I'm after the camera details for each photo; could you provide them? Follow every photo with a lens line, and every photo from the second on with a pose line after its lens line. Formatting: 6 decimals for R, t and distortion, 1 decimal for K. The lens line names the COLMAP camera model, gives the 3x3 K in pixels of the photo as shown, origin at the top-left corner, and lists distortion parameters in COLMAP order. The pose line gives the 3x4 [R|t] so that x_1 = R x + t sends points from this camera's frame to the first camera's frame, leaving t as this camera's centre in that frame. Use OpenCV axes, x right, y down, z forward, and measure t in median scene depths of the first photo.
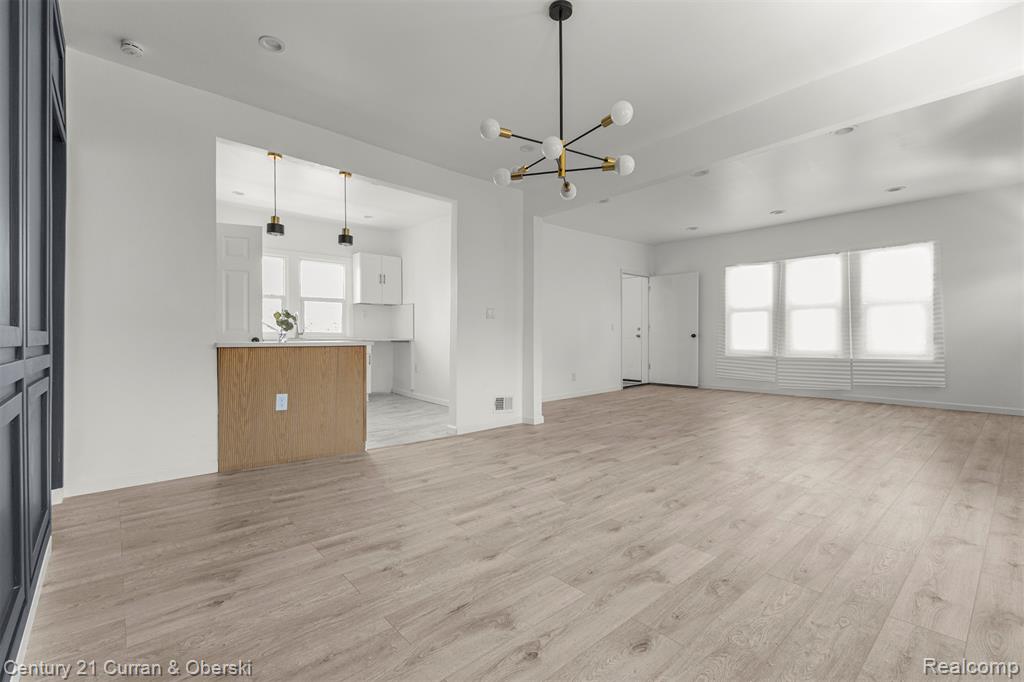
lens RADIAL K [[446.4, 0, 511.9], [0, 446.4, 339.8], [0, 0, 1]] dist [0.009317, -0.000509]
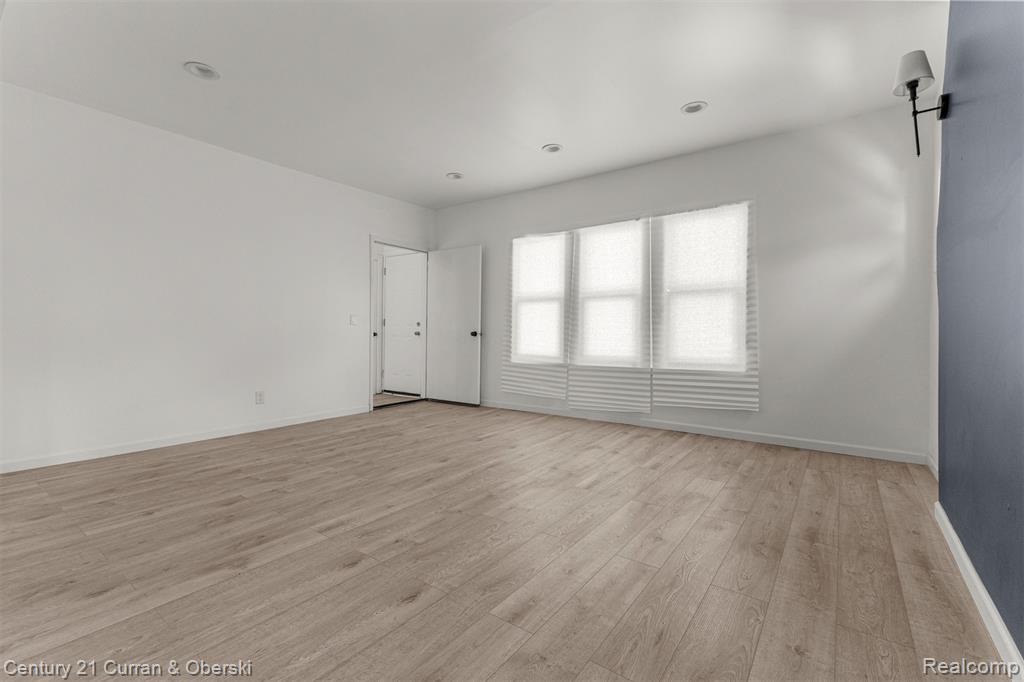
lens RADIAL K [[446.4, 0, 511.2], [0, 446.4, 341.4], [0, 0, 1]] dist [0.009317, -0.000509]
pose [[0.975518, 0.006488, 0.219825, 0.376044], [-0.008655, 0.999923, 0.008896, -0.004943], [-0.219750, -0.010581, 0.975499, 0.352230]]
